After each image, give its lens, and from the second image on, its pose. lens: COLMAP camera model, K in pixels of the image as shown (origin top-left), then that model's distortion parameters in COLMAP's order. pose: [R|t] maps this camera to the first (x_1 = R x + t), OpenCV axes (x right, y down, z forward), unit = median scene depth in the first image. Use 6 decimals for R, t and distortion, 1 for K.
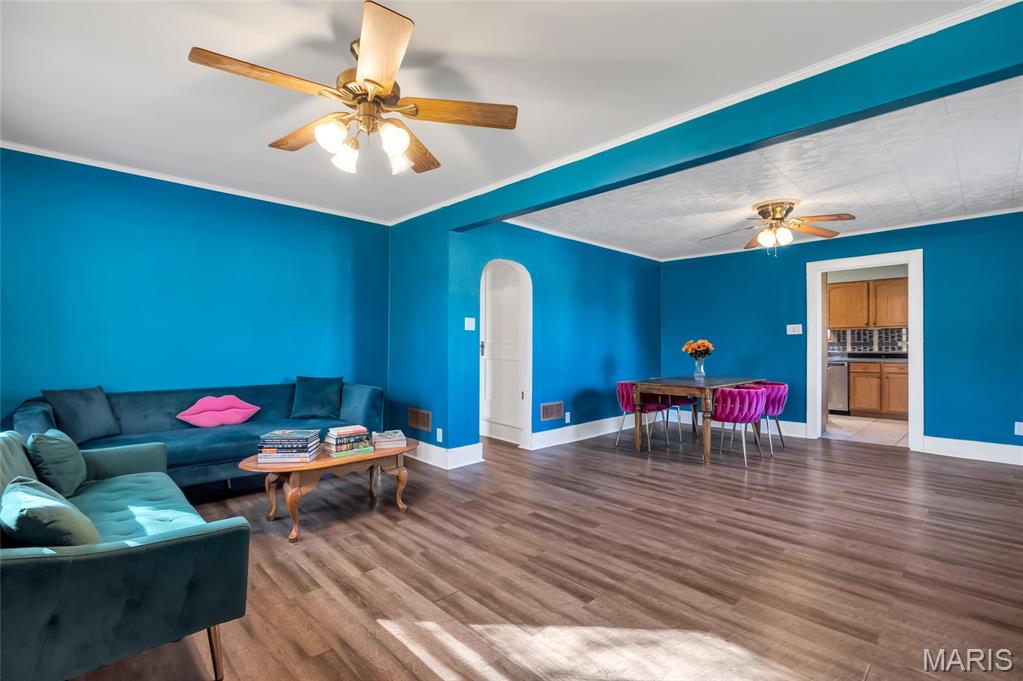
lens RADIAL K [[470.3, 0, 508.9], [0, 470.3, 341.4], [0, 0, 1]] dist [0.001047, 0.000143]
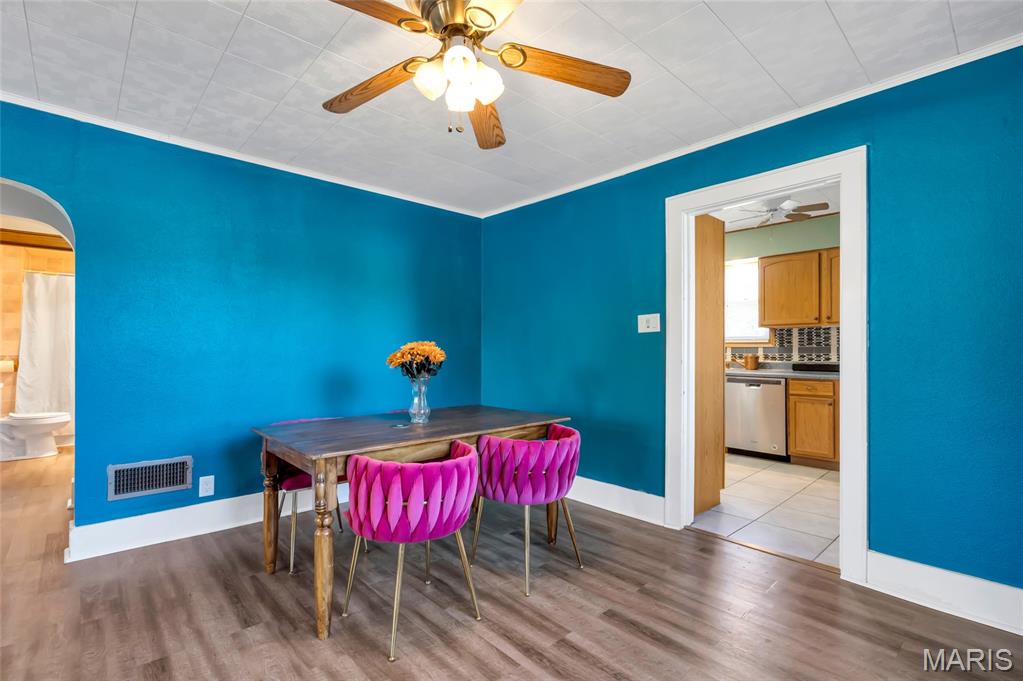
lens RADIAL K [[470.3, 0, 512.0], [0, 470.3, 344.1], [0, 0, 1]] dist [0.001047, 0.000143]
pose [[0.999675, 0.002767, -0.025336, 0.381937], [-0.002857, 0.999990, -0.003529, 0.001049], [0.025326, 0.003601, 0.999673, 0.372021]]
